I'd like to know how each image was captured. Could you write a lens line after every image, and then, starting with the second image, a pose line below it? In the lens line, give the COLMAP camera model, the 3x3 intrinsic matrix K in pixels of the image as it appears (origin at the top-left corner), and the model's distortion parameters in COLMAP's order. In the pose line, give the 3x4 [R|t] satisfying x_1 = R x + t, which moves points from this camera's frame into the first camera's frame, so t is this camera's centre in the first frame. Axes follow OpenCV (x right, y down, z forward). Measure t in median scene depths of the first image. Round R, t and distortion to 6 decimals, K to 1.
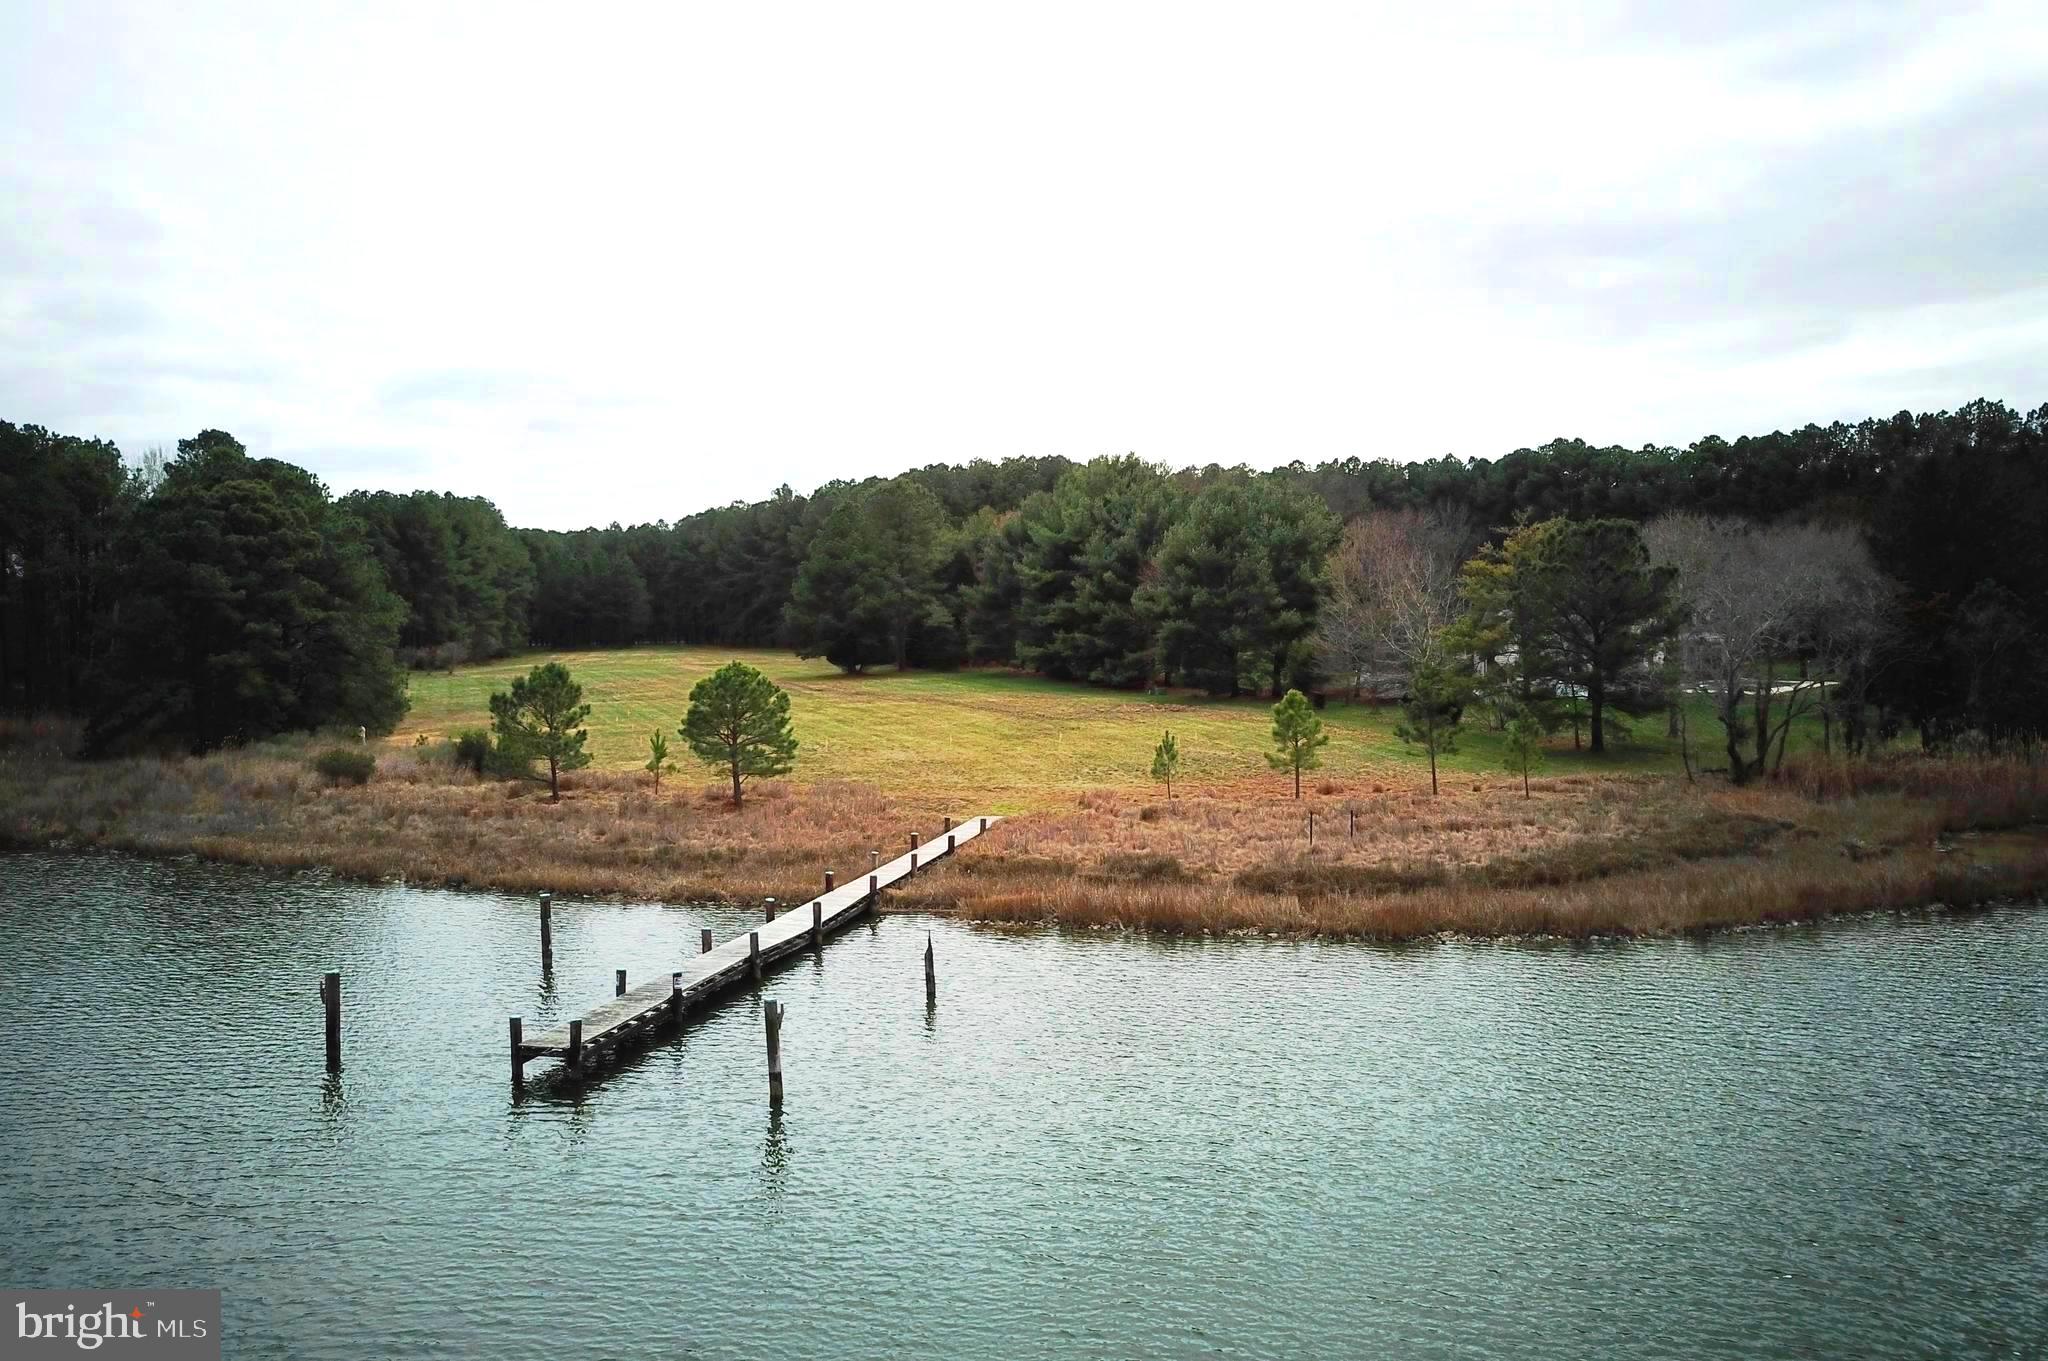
lens RADIAL K [[1467.3, 0, 1024.0], [0, 1467.3, 680.5], [0, 0, 1]] dist [-0.047427, -0.000962]
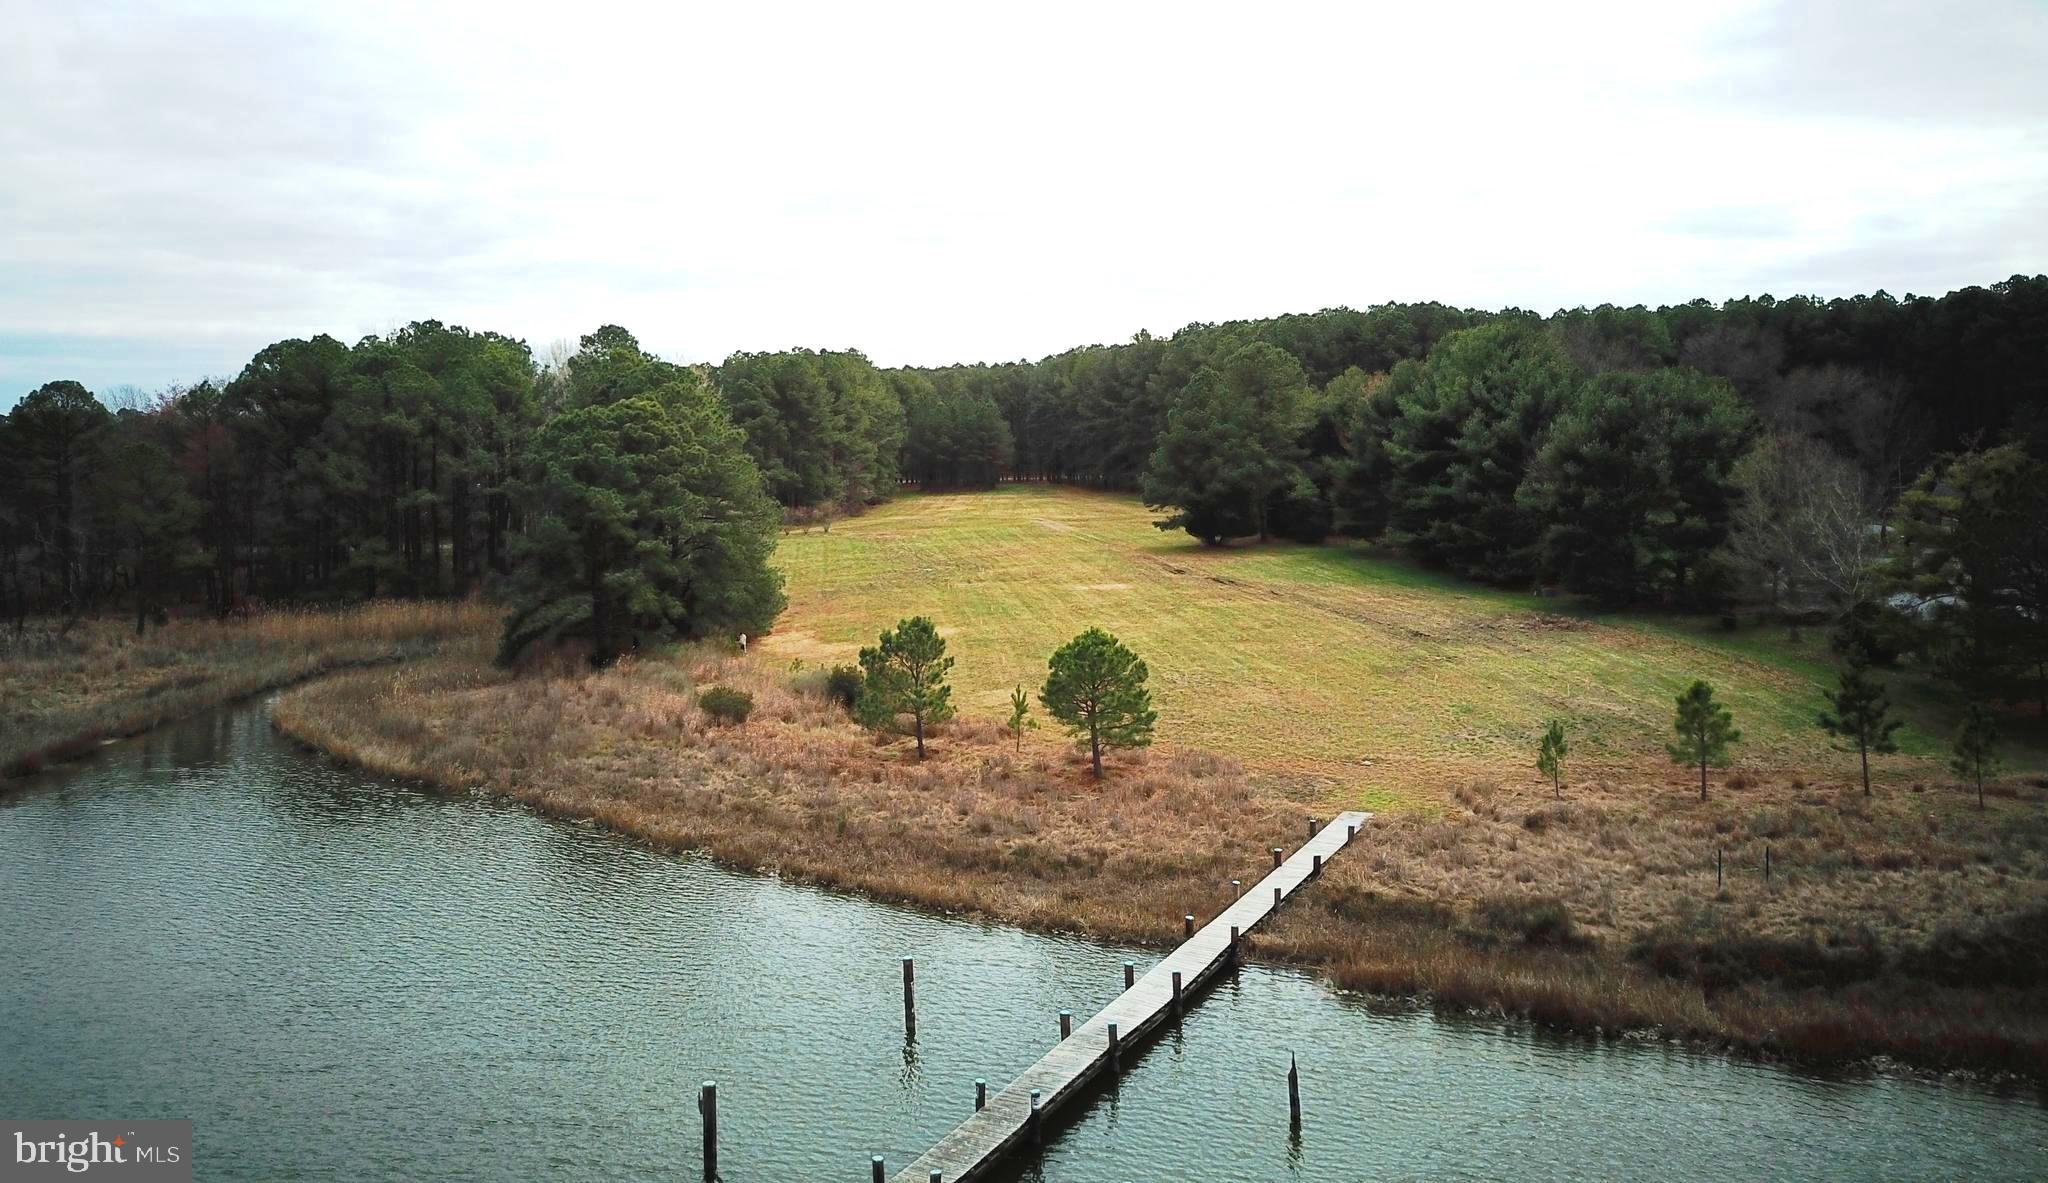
lens RADIAL K [[1479.5, 0, 1018.7], [0, 1479.5, 410.9], [0, 0, 1]] dist [-0.042307, -0.023356]
pose [[0.969601, -0.000213, -0.244692, -0.003117], [0.002002, 0.999973, 0.007063, -0.150980], [0.244684, -0.007338, 0.969575, 0.021650]]
